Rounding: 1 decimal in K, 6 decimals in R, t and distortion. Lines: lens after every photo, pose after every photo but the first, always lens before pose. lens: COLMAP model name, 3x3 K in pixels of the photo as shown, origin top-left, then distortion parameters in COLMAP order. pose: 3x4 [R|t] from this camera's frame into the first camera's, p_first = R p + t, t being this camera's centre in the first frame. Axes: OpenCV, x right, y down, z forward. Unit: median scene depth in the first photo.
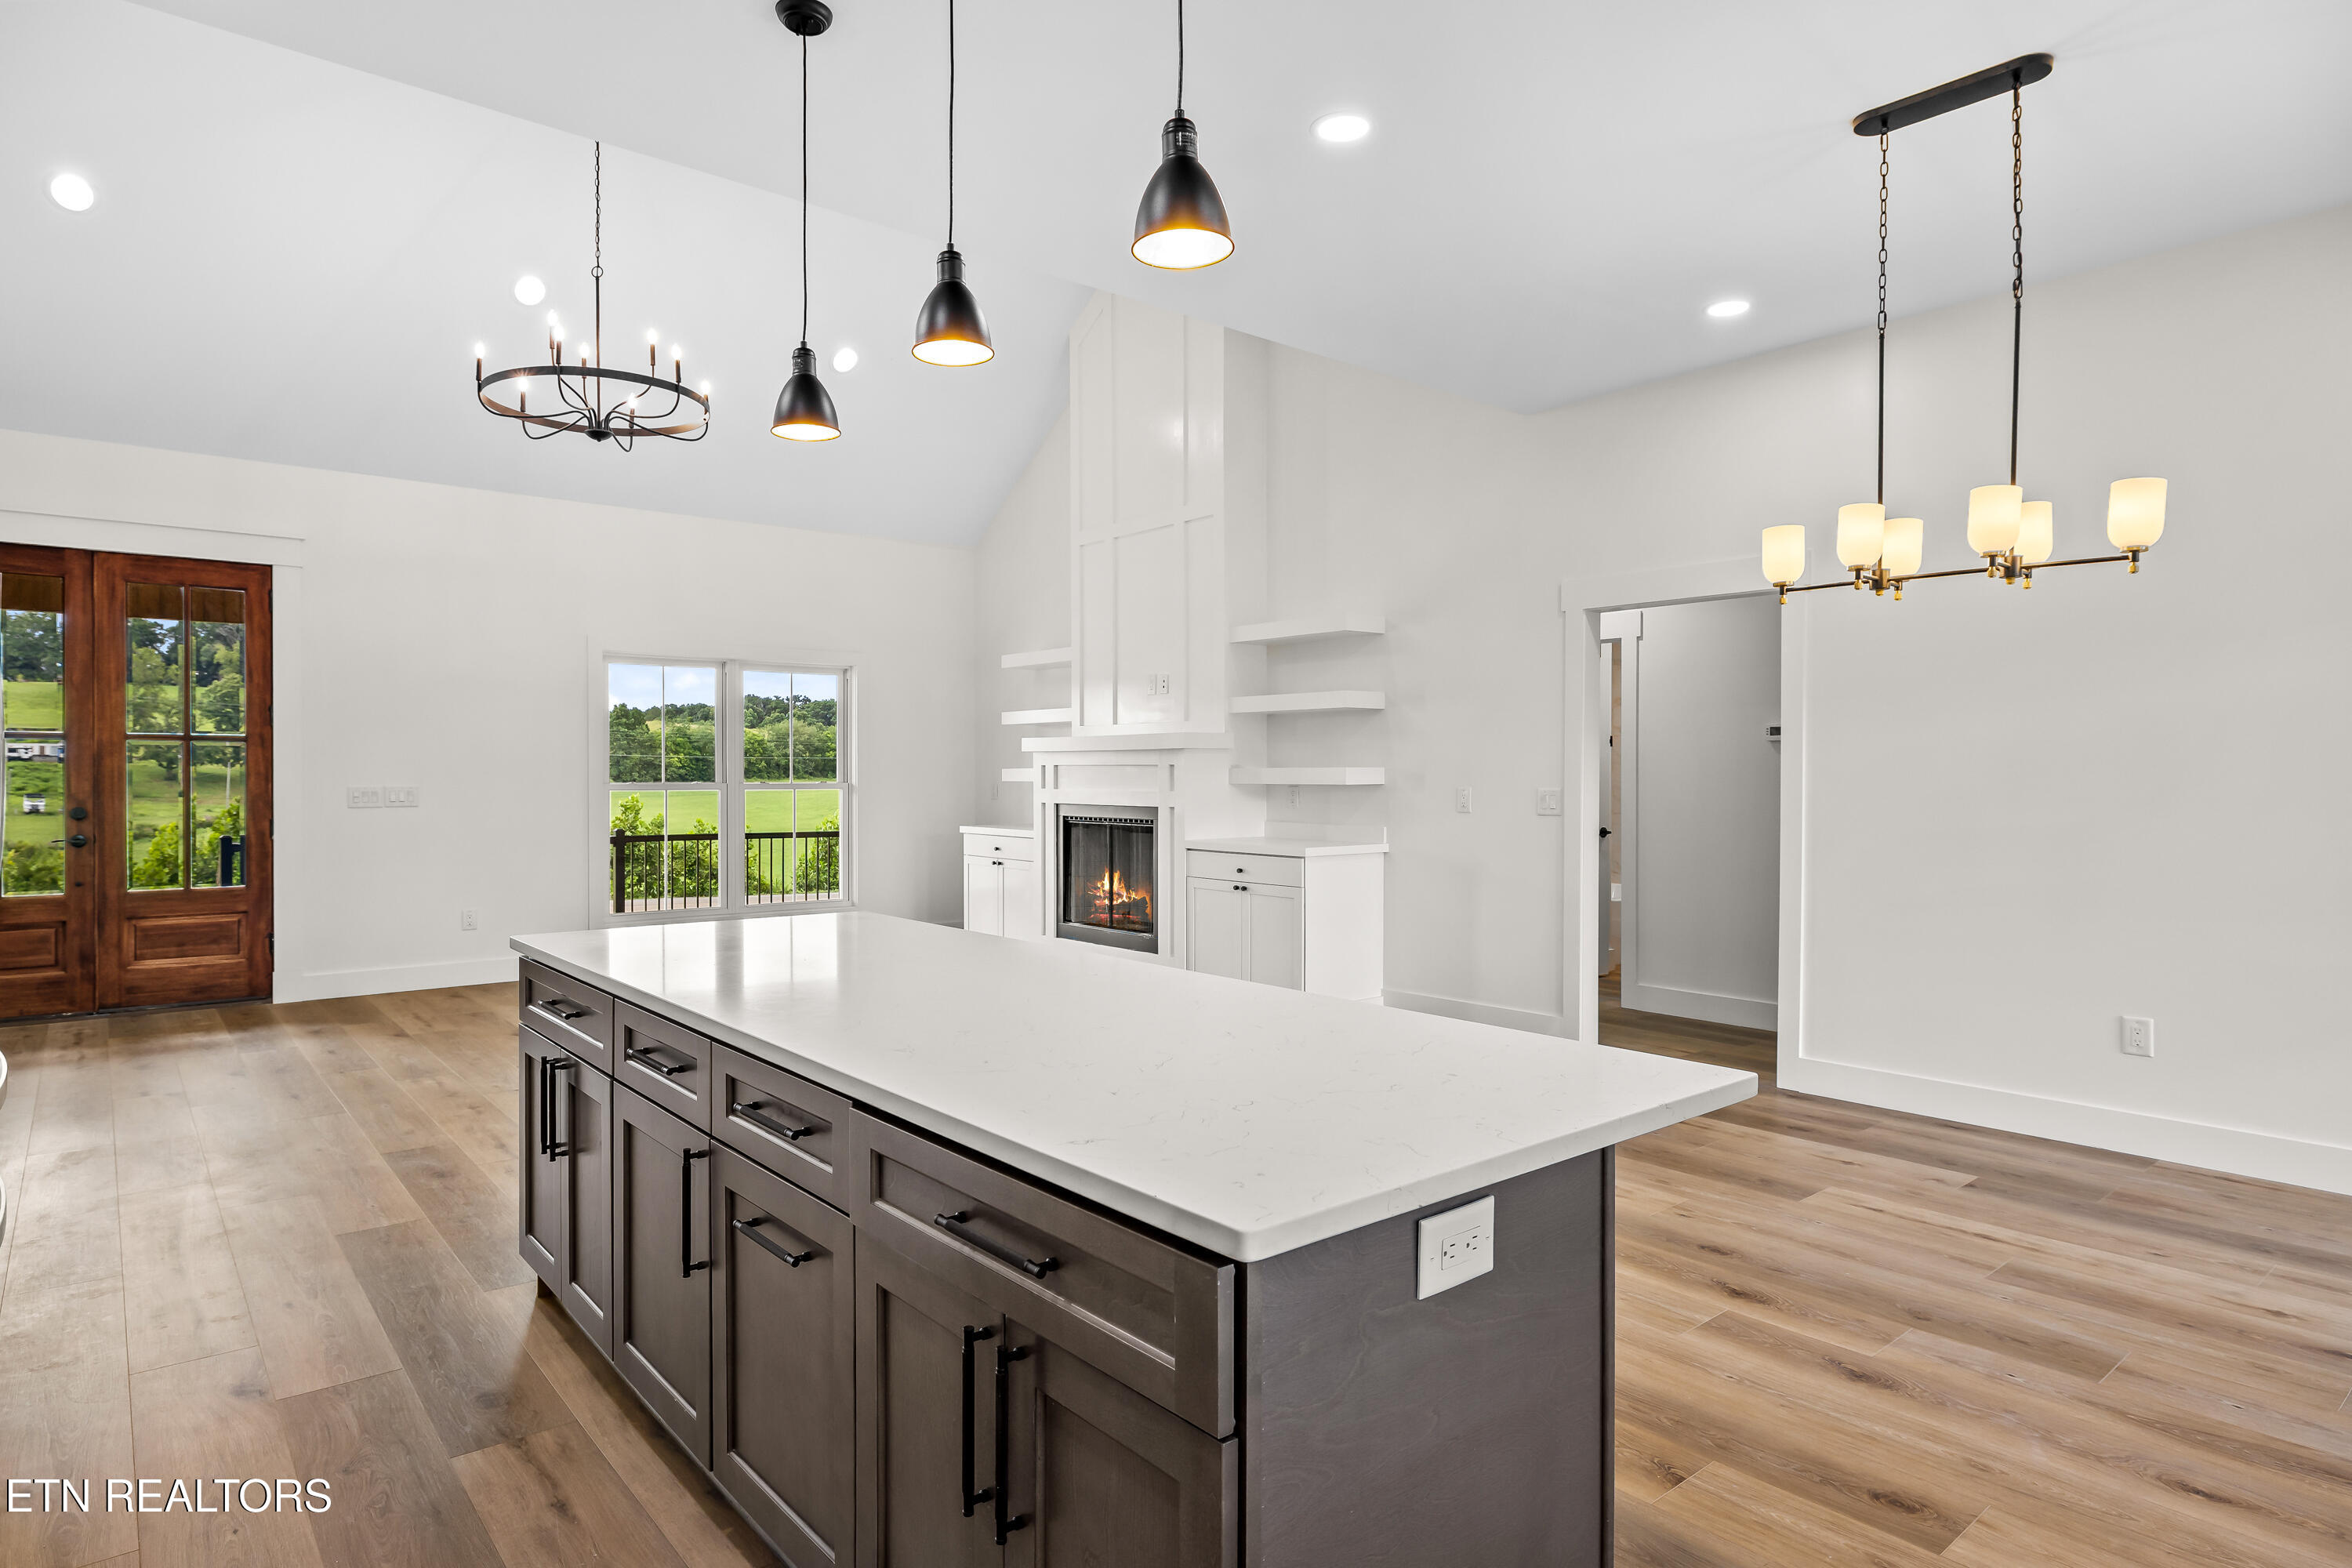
lens RADIAL K [[1324.4, 0, 1199.6], [0, 1324.4, 796.9], [0, 0, 1]] dist [-0.005904, 0.001022]
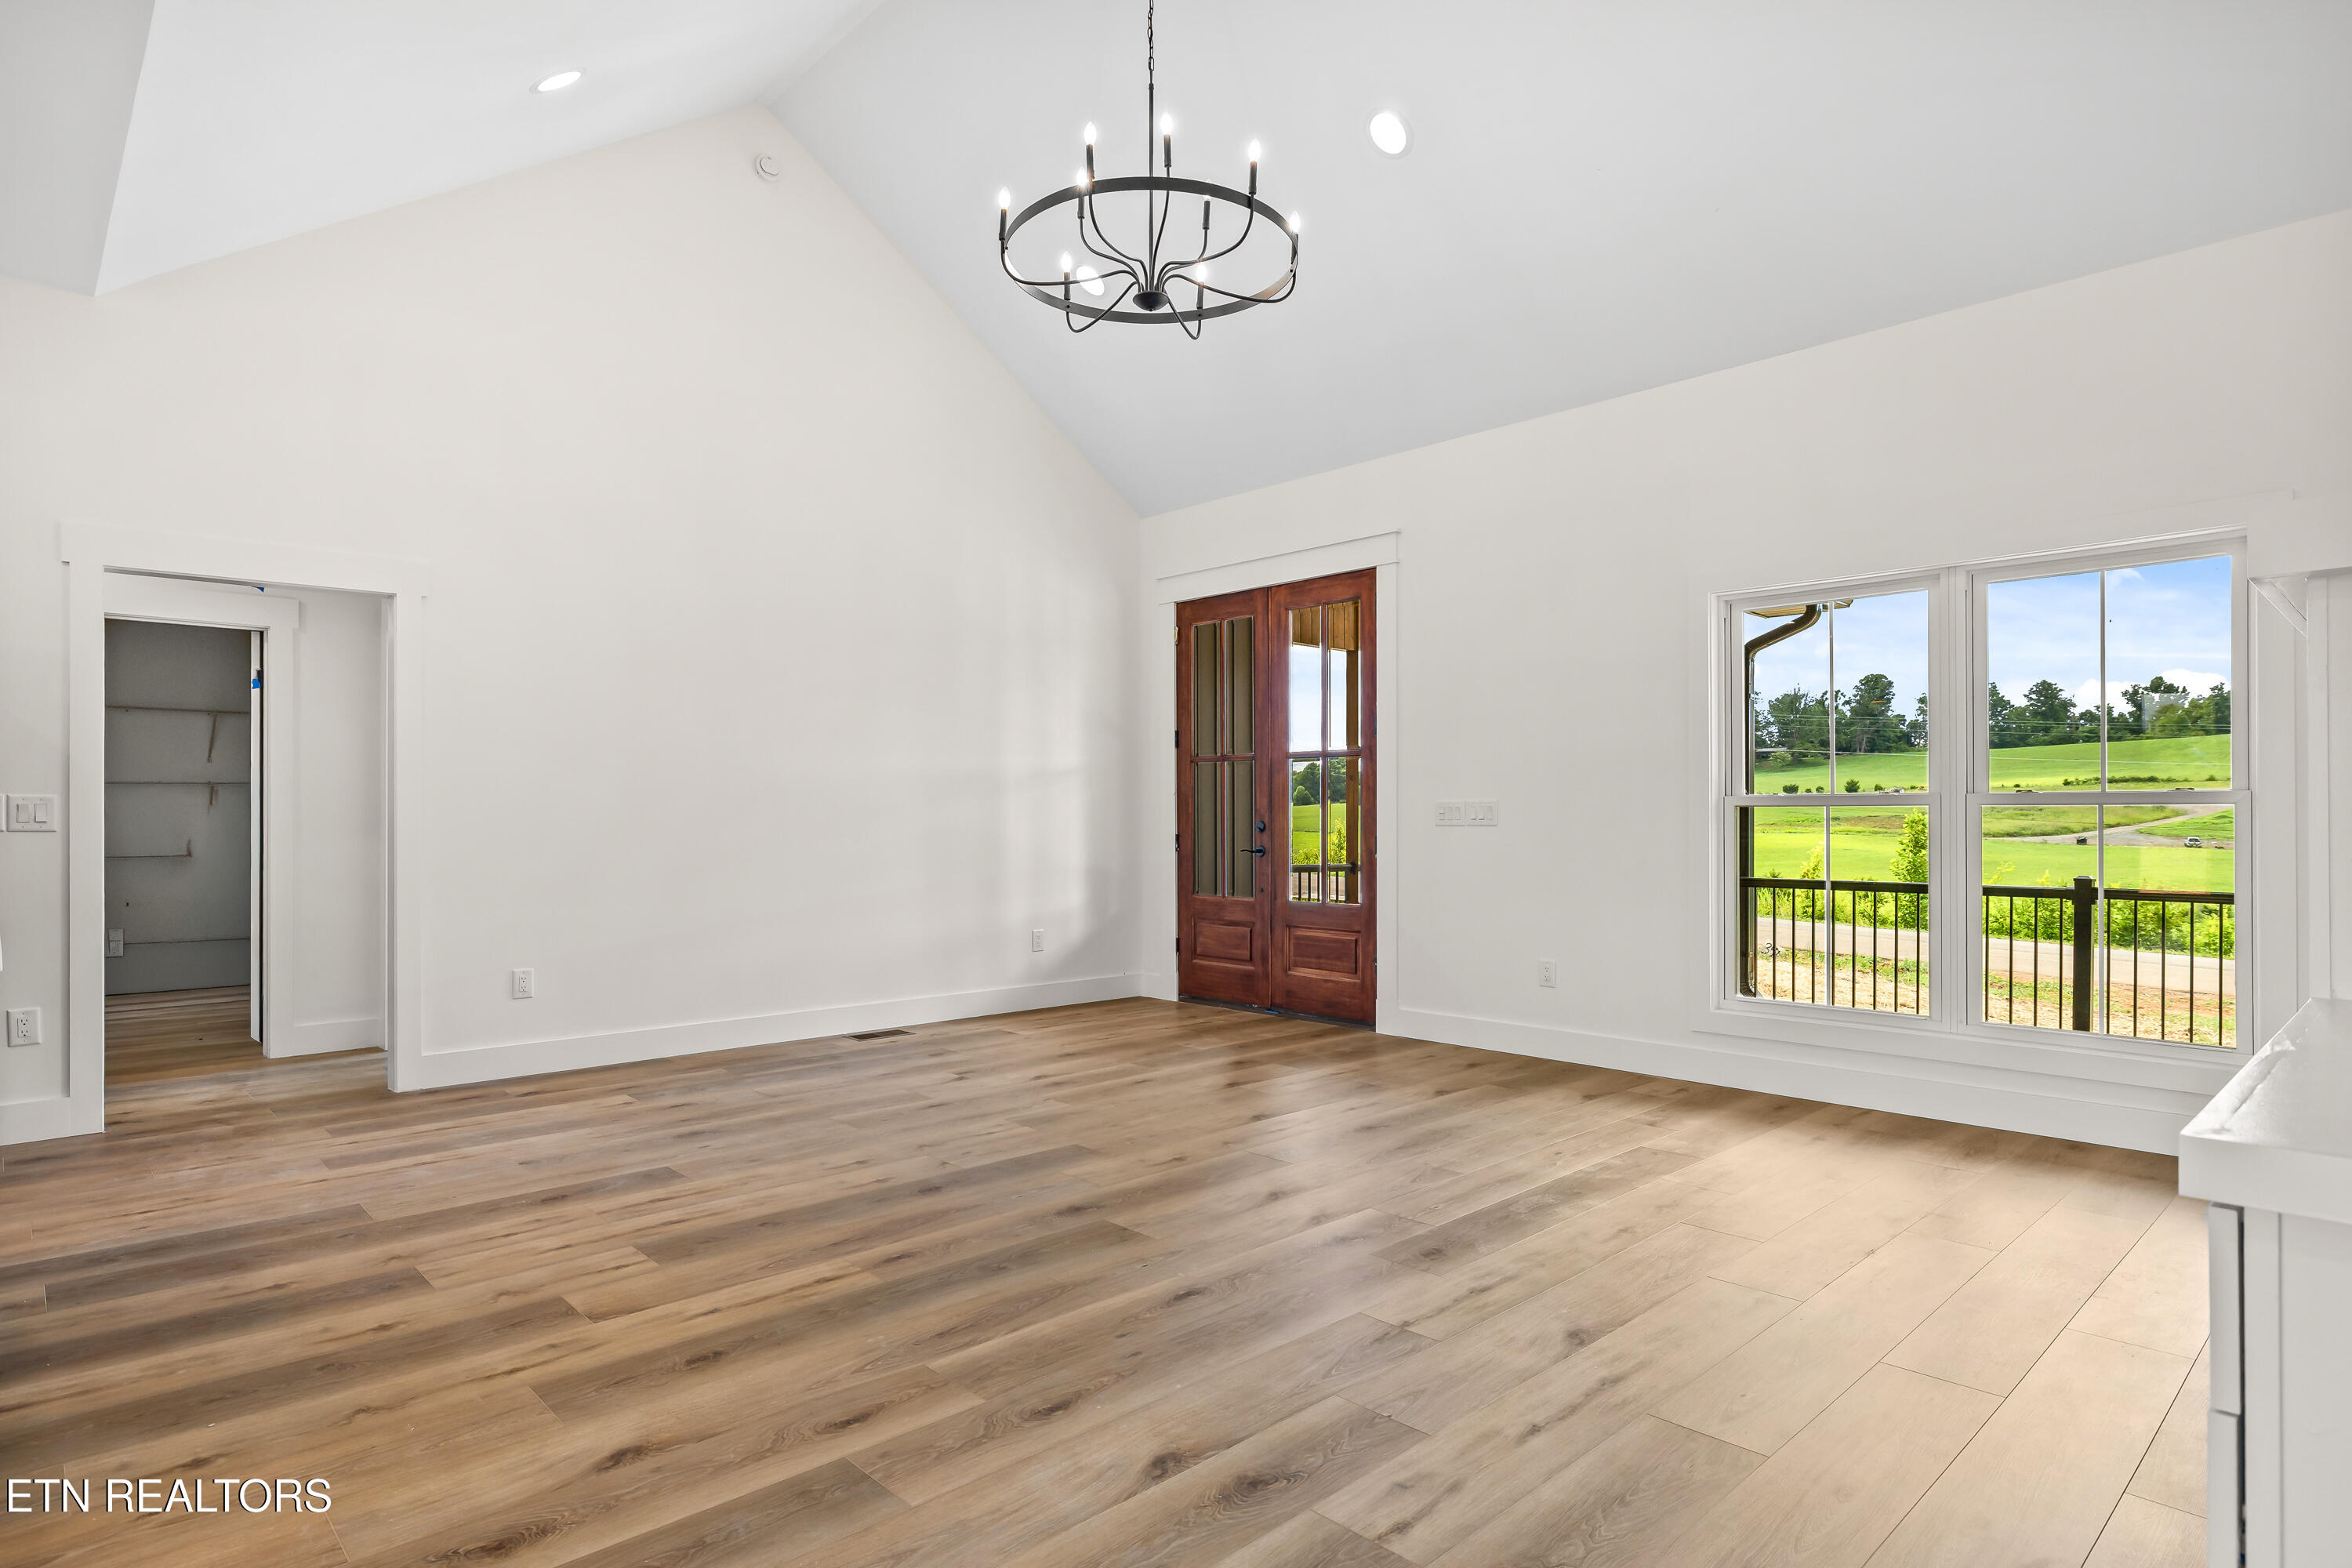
lens RADIAL K [[1268.3, 0, 1152.3], [0, 1268.3, 792.8], [0, 0, 1]] dist [-0.011066, 0.002522]
pose [[0.049137, -0.018255, -0.998625, 0.195642], [-0.017008, 0.999673, -0.019111, 0.006413], [0.998647, 0.017923, 0.048811, 0.812133]]
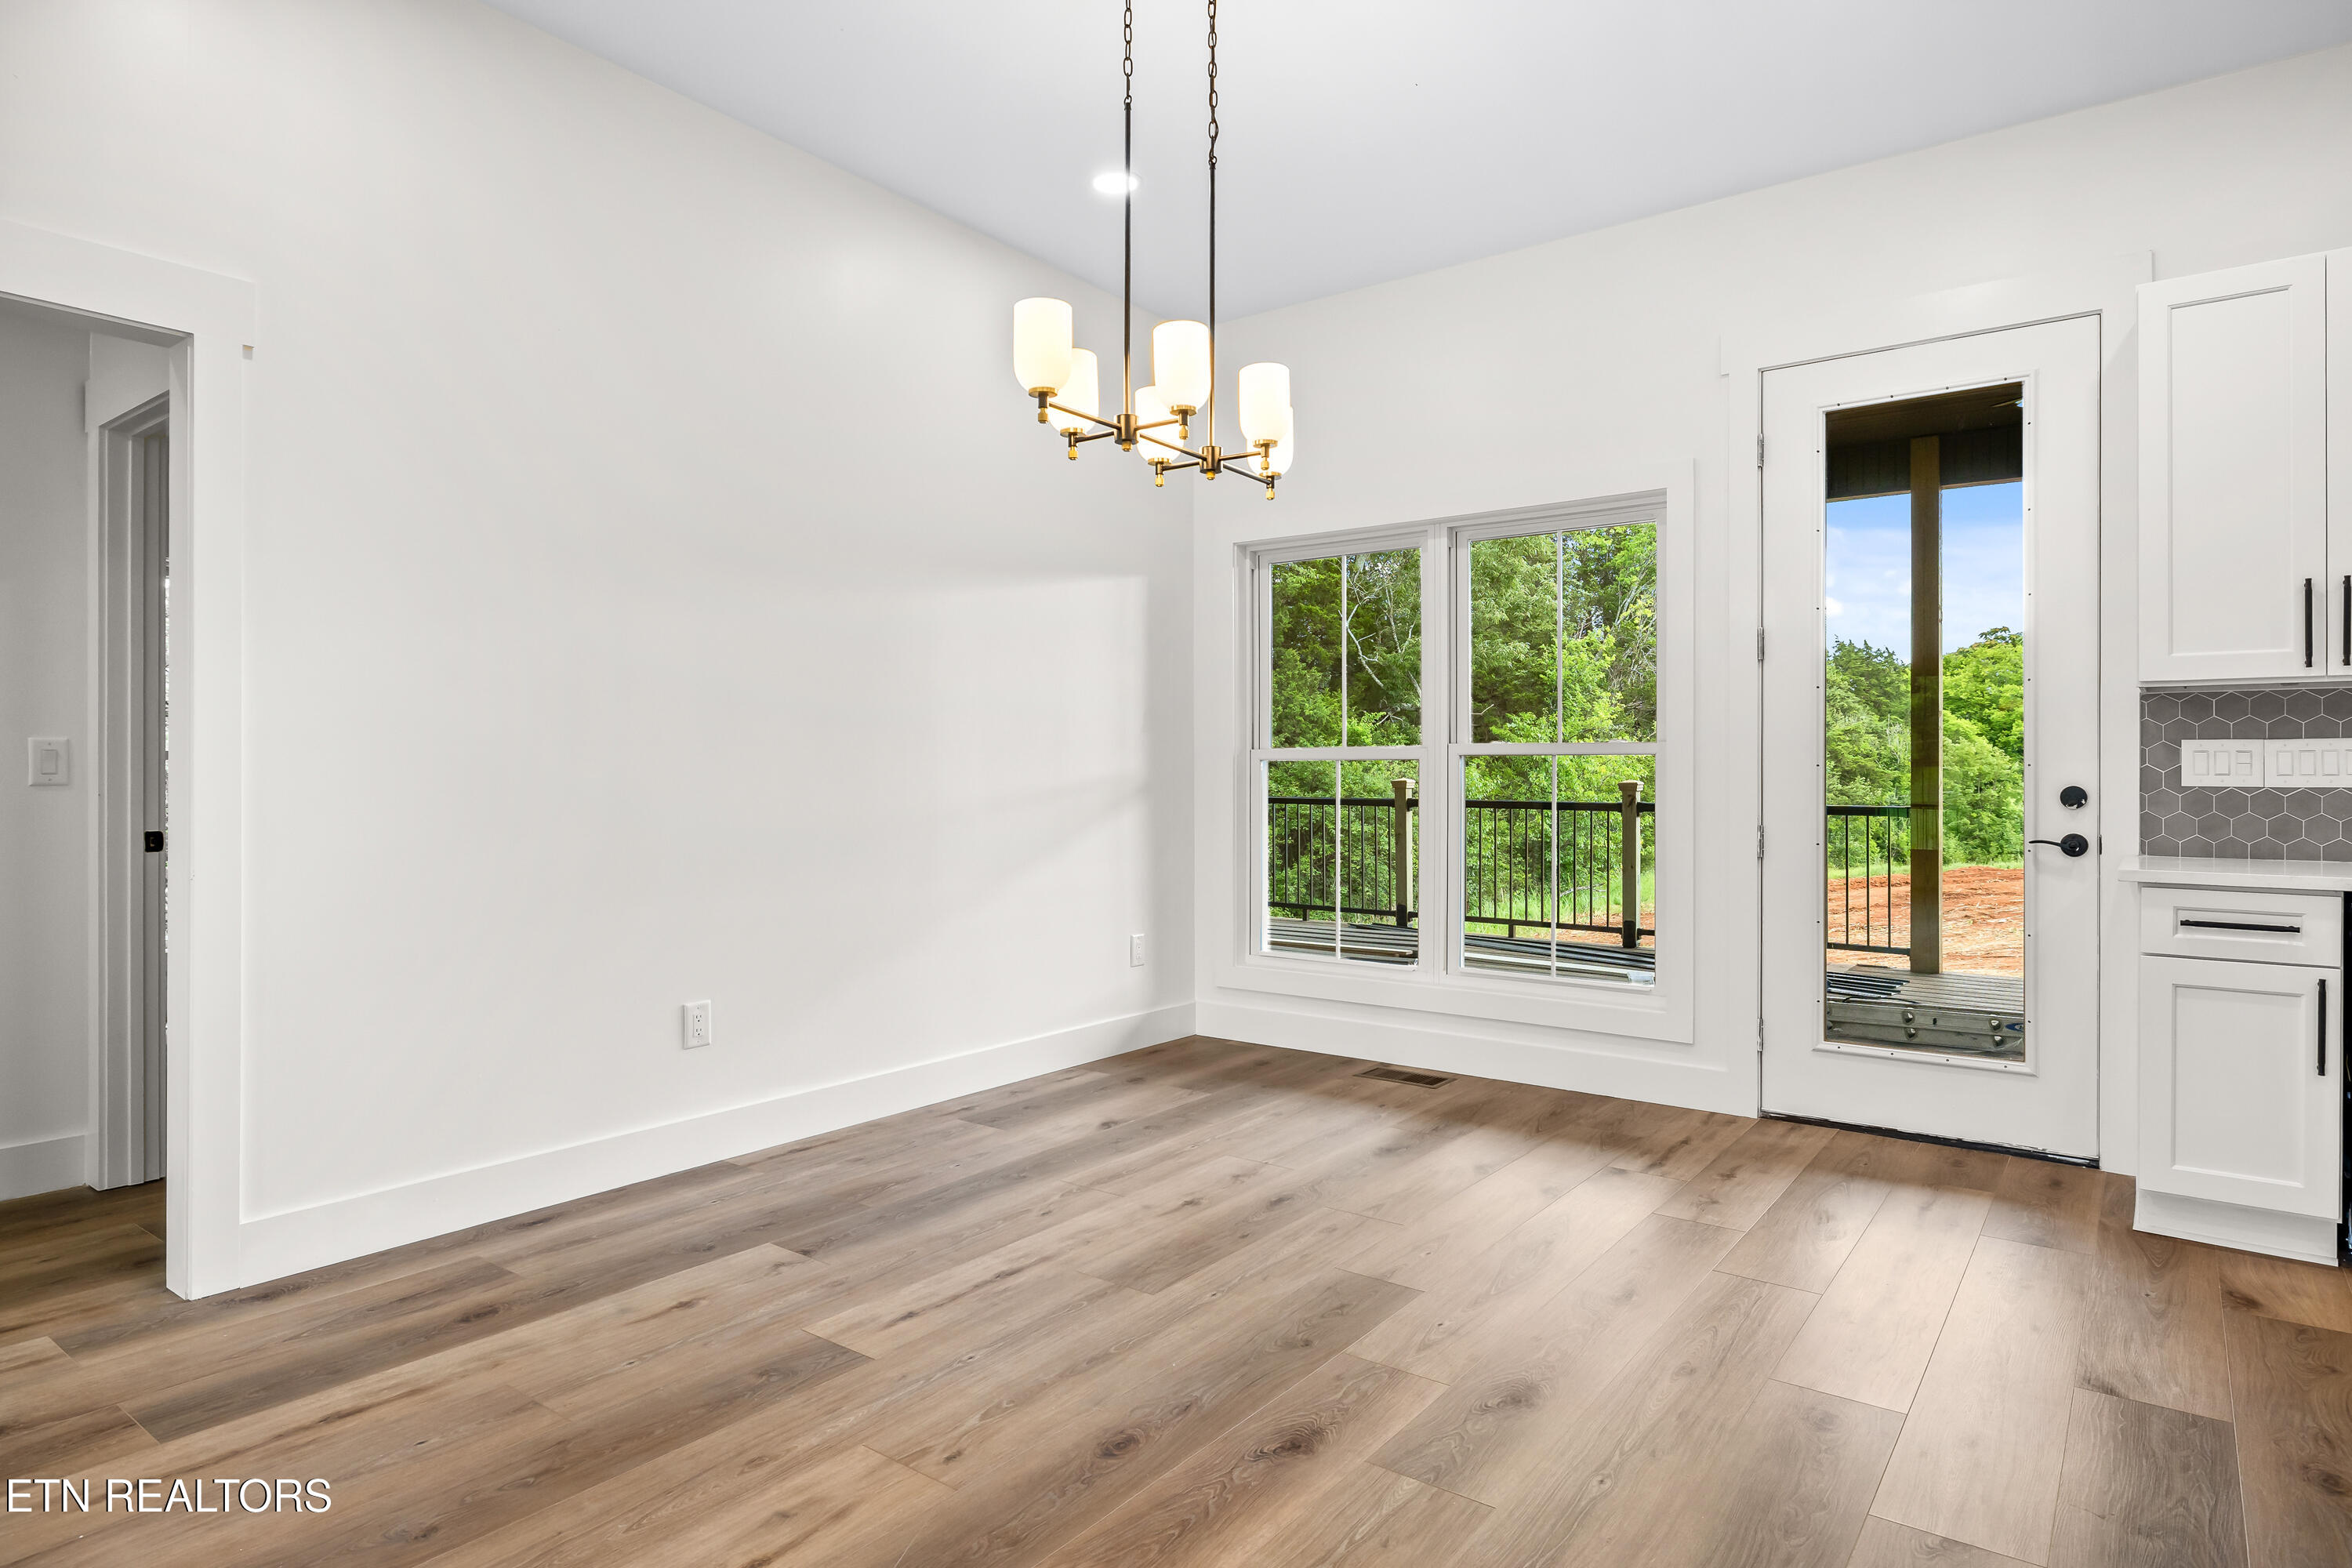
lens RADIAL K [[1324.4, 0, 1138.1], [0, 1324.4, 780.5], [0, 0, 1]] dist [-0.005904, 0.001022]
pose [[-0.205737, -0.007649, 0.978577, -0.105410], [0.017187, 0.999787, 0.011428, 0.013304], [-0.978456, 0.019170, -0.205562, 0.555848]]
